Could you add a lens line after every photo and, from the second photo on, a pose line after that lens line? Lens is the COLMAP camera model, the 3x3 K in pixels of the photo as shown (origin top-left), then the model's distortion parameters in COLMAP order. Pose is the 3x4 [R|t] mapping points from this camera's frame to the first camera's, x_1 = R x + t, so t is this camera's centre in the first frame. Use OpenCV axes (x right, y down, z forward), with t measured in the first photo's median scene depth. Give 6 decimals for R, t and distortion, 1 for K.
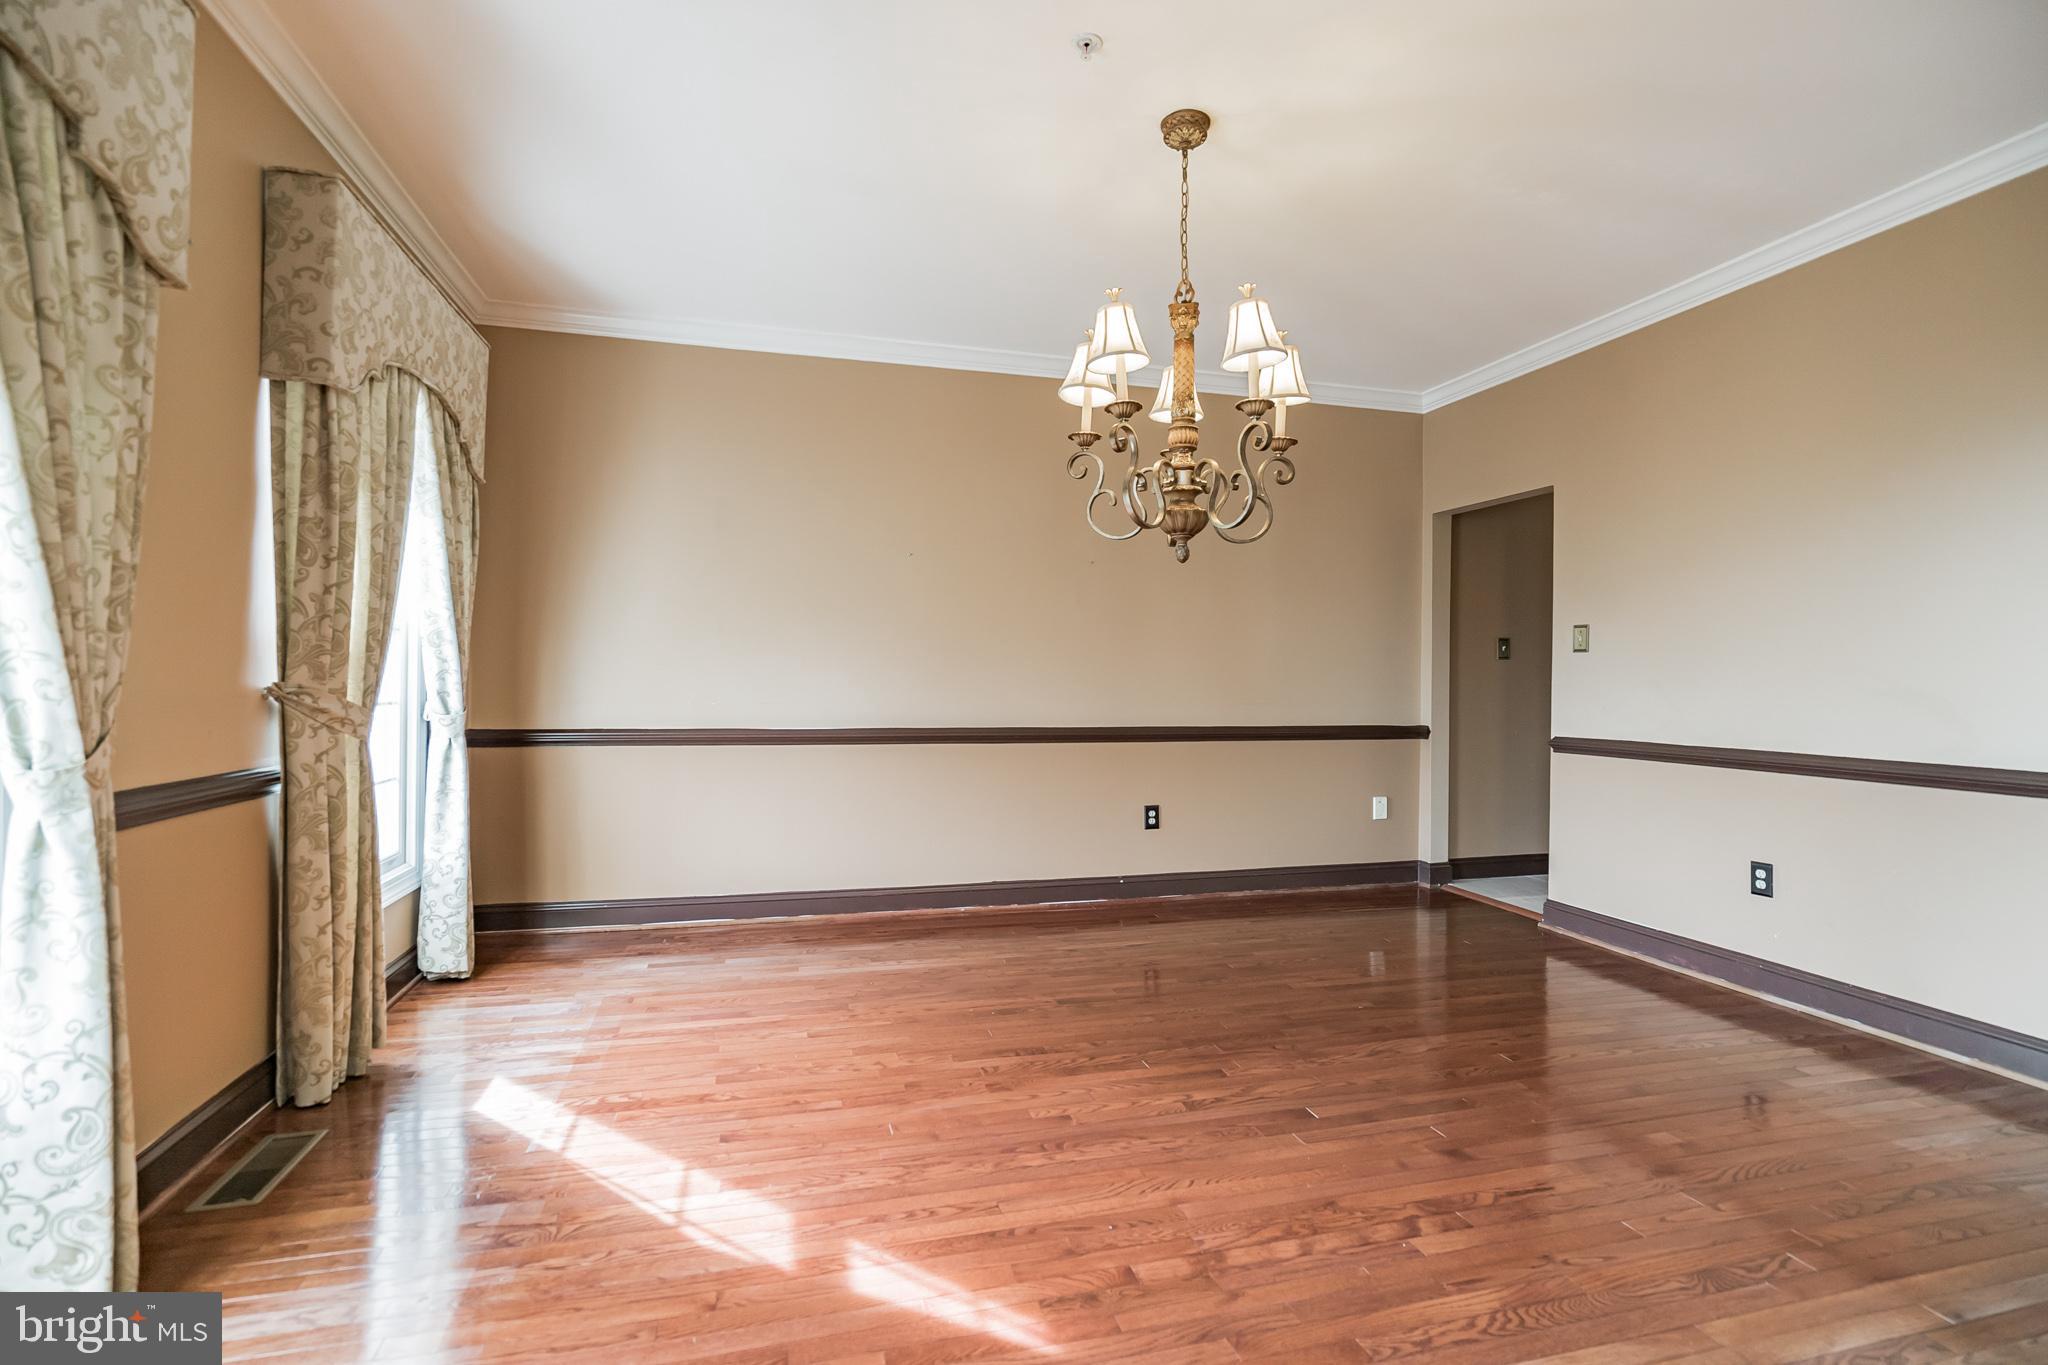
lens RADIAL K [[930.5, 0, 1005.4], [0, 930.5, 671.7], [0, 0, 1]] dist [-0.008694, 0.000839]
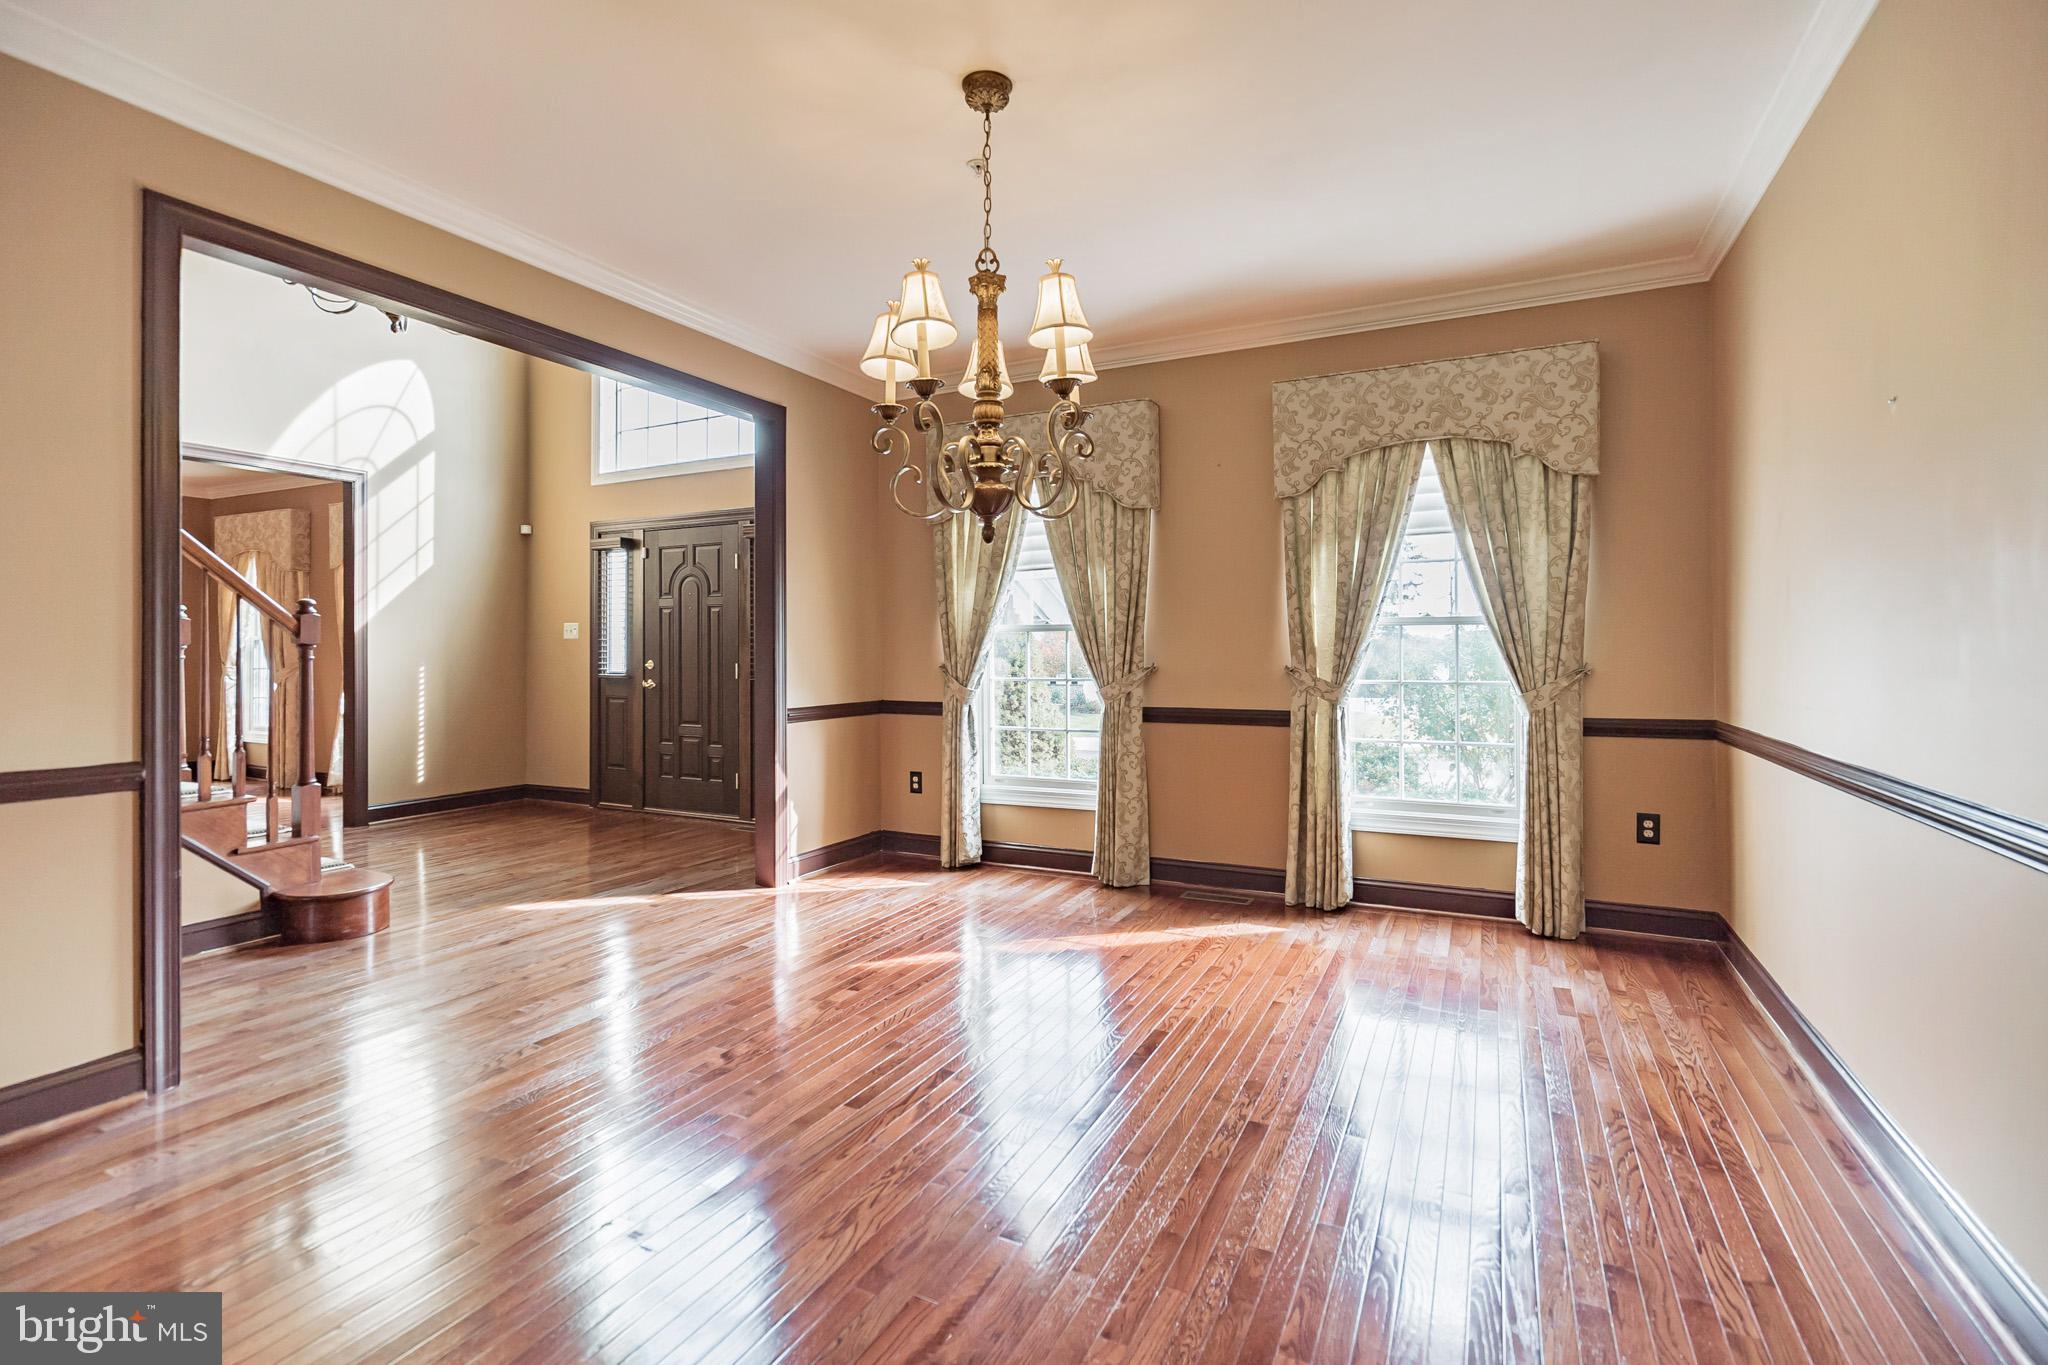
lens RADIAL K [[930.5, 0, 990.5], [0, 930.5, 629.1], [0, 0, 1]] dist [-0.008694, 0.000839]
pose [[-0.664511, -0.021118, -0.746980, 0.900413], [0.004074, 0.999483, -0.031881, -0.003292], [0.747267, -0.024229, -0.664082, 1.635012]]
